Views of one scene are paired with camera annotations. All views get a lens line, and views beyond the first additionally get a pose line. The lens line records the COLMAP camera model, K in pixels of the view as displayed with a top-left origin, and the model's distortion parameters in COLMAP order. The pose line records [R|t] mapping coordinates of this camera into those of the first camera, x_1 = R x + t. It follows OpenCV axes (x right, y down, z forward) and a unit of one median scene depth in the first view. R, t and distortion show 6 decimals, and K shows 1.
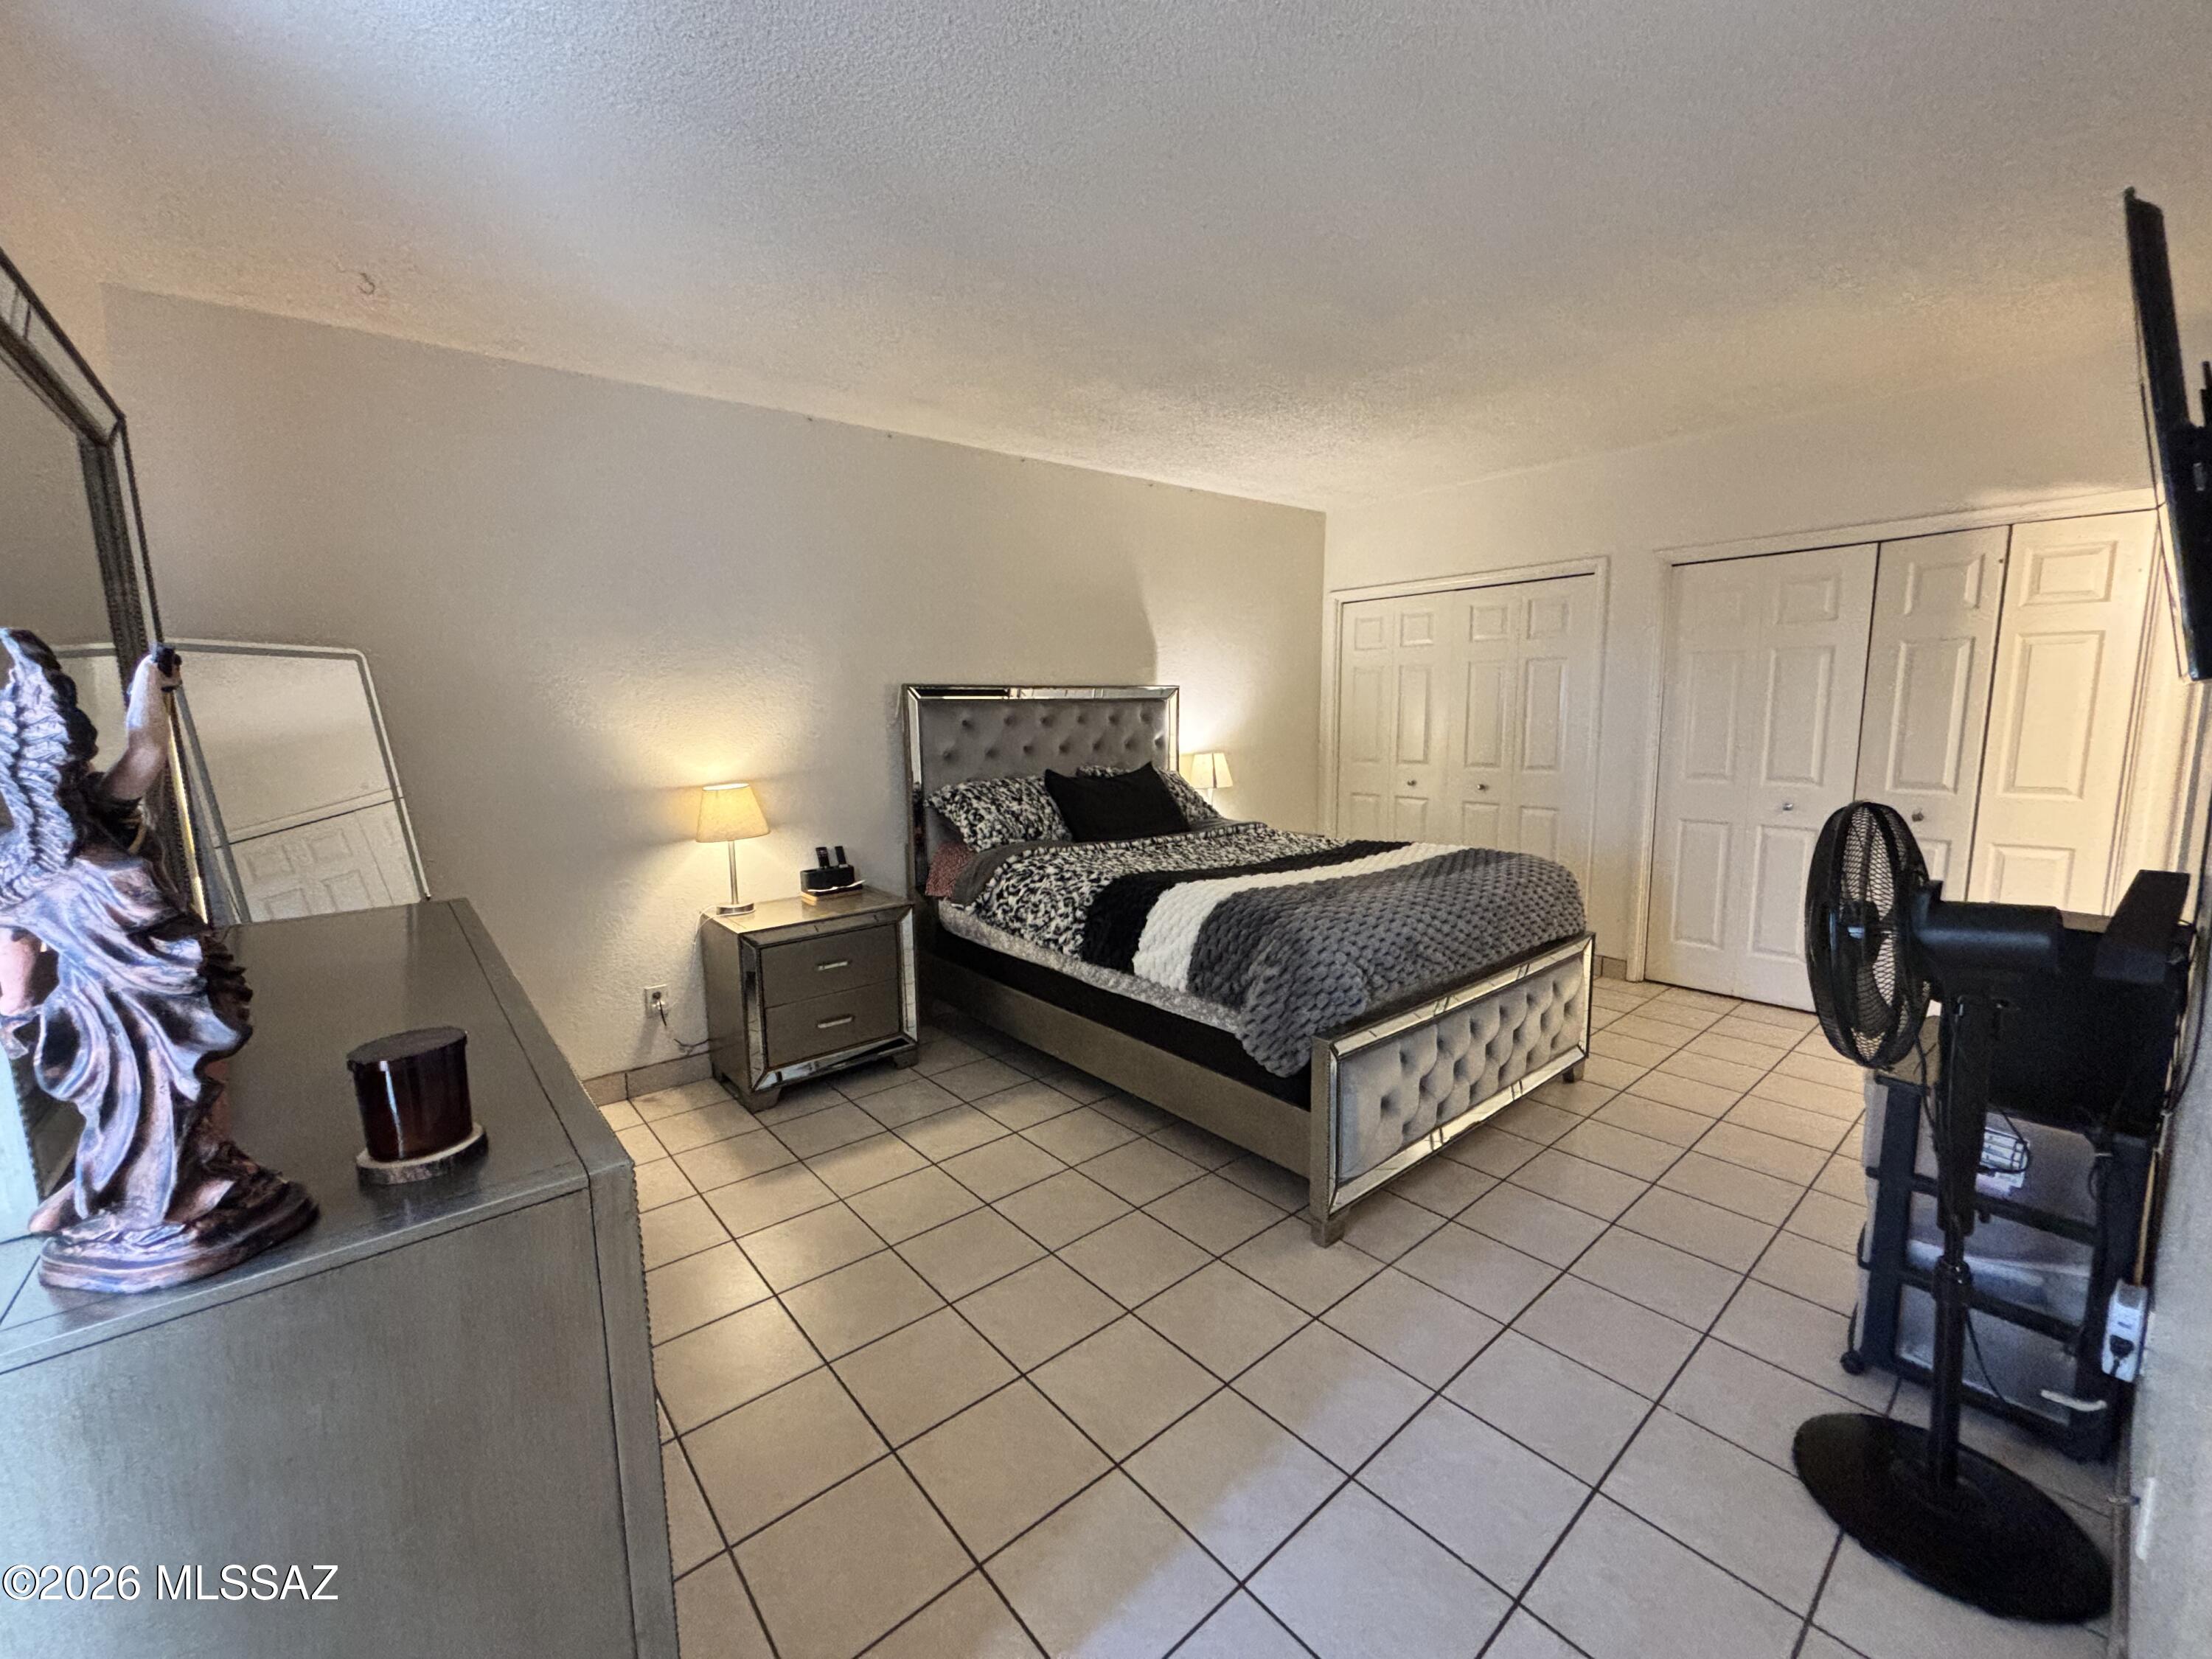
lens RADIAL K [[884.5, 0, 1106.0], [0, 884.5, 829.5], [0, 0, 1]] dist [-0.000609, -0.000030]
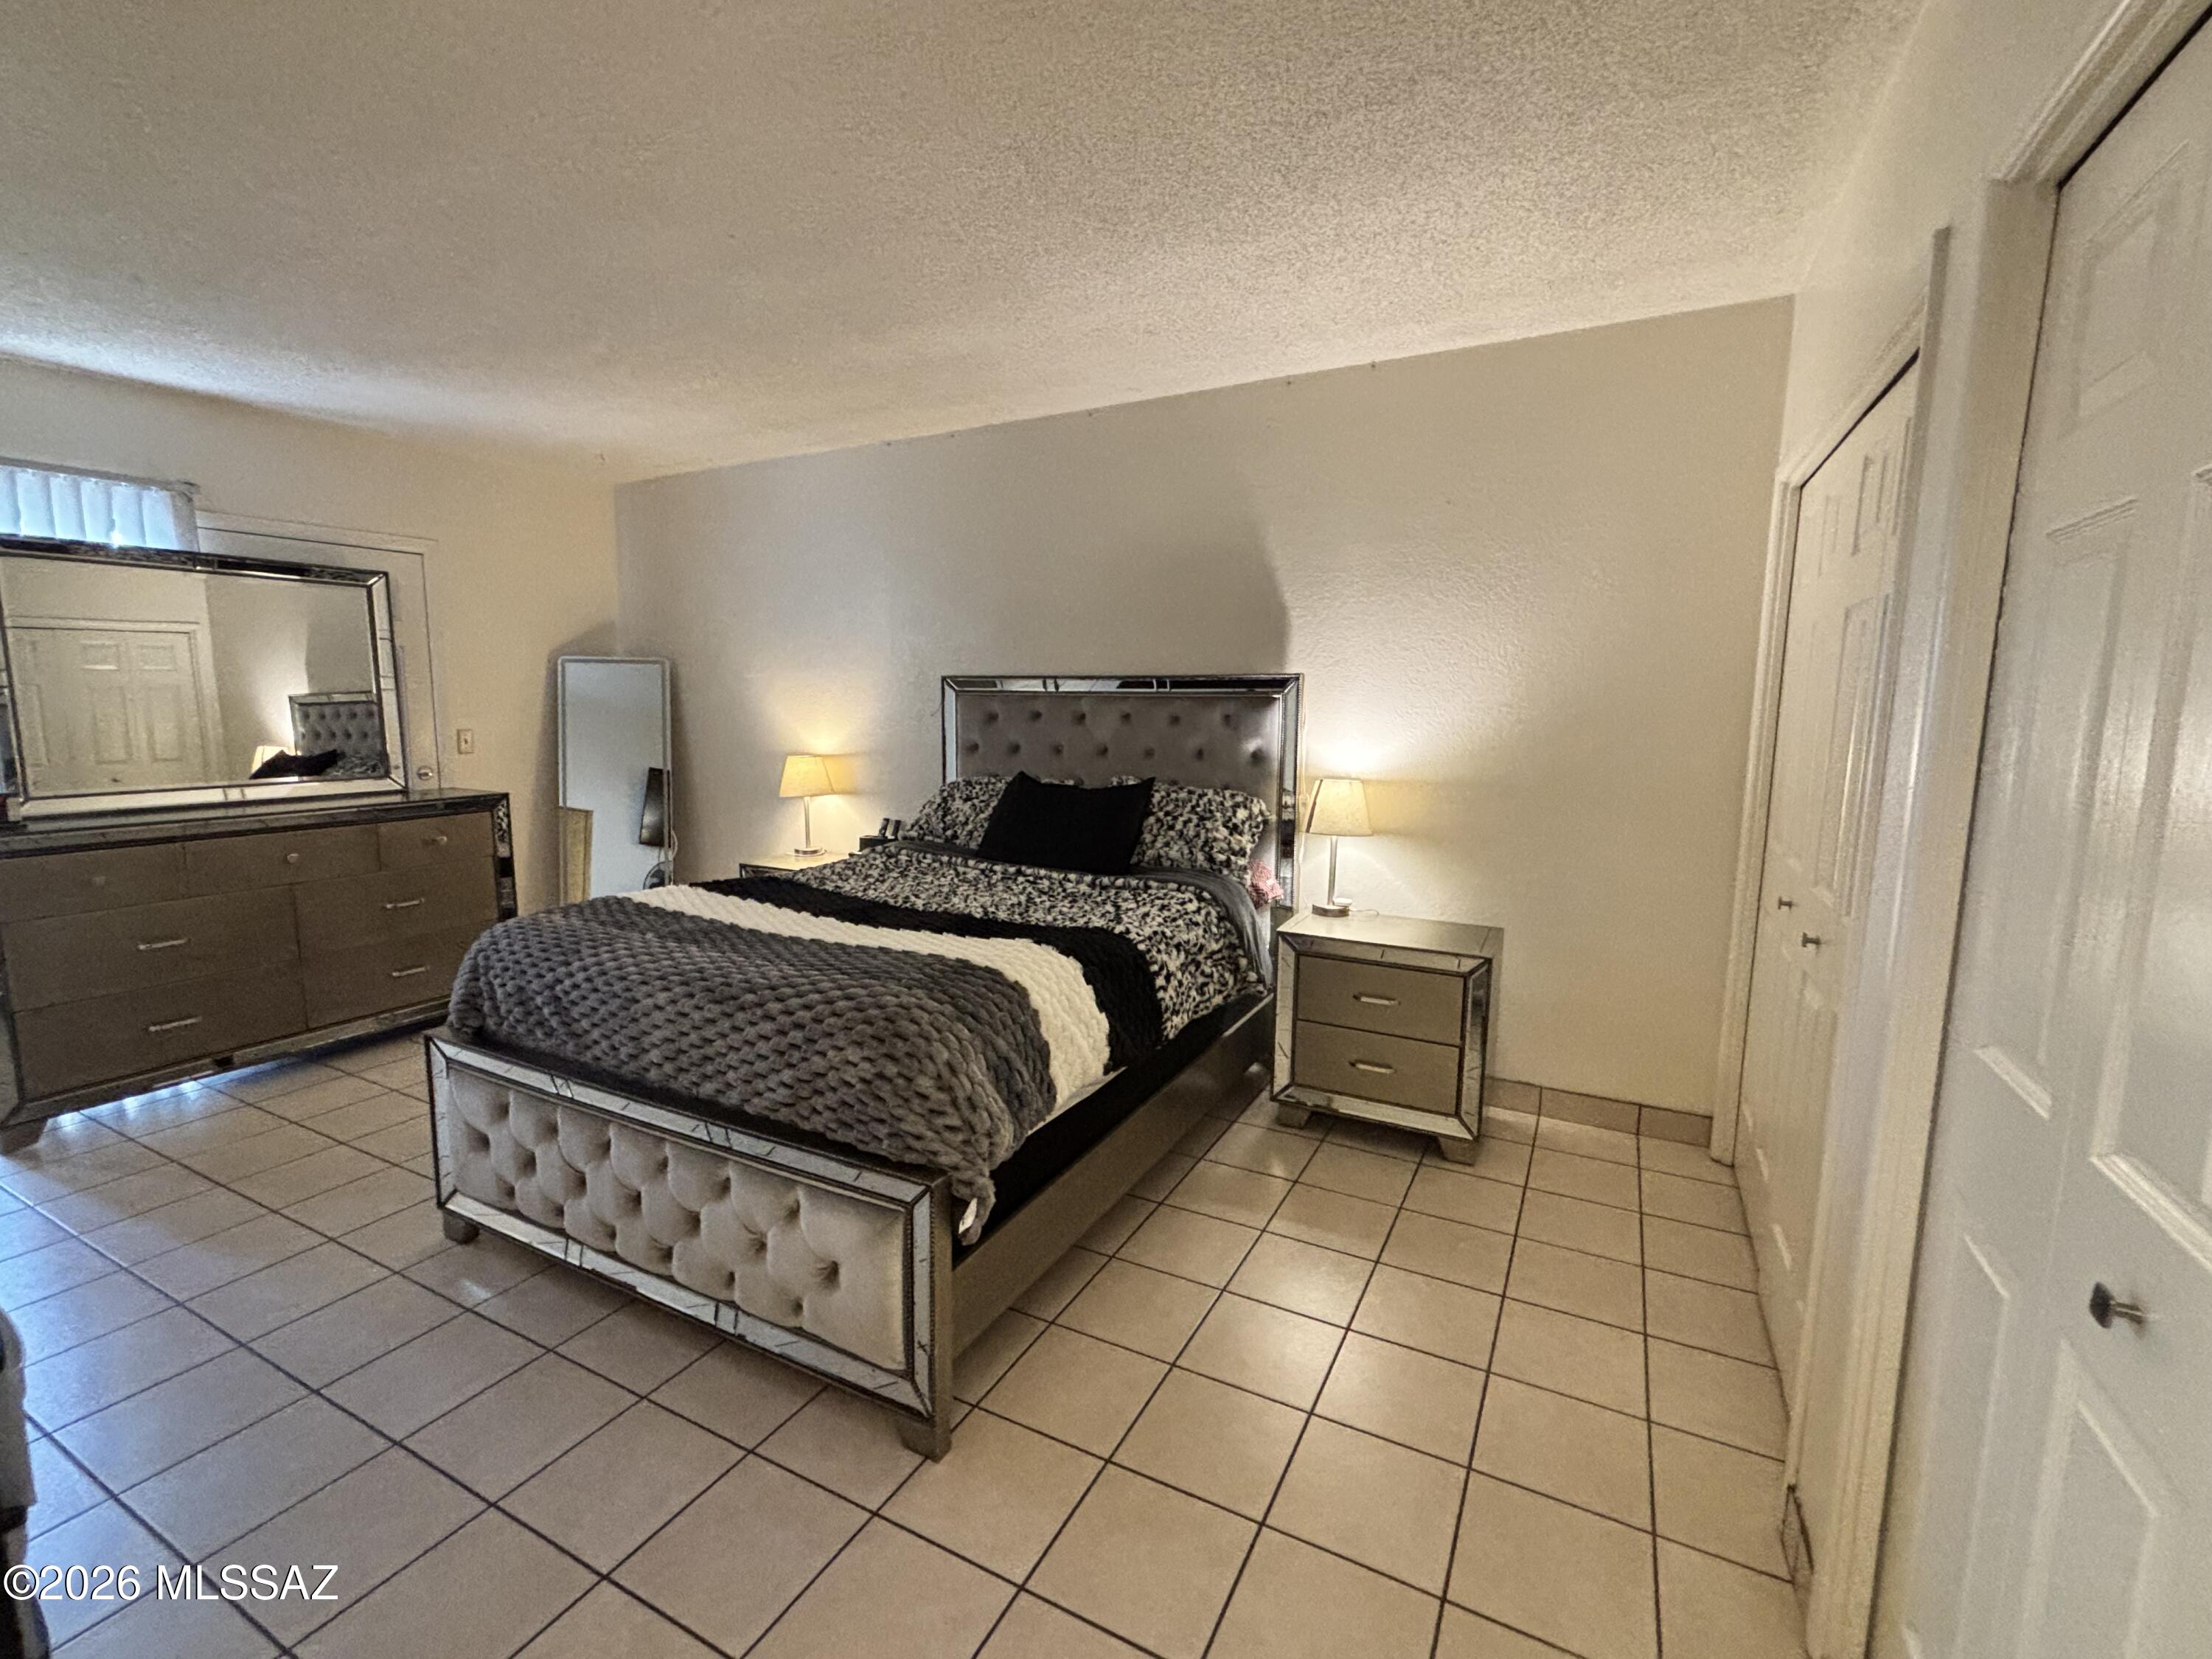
lens RADIAL K [[975.5, 0, 1106.0], [0, 975.5, 829.5], [0, 0, 1]] dist [-0.000440, -0.000151]
pose [[0.373160, 0.138546, -0.917364, 0.883766], [-0.139956, 0.985878, 0.091963, -0.115208], [0.917150, 0.094074, 0.387281, 0.723990]]
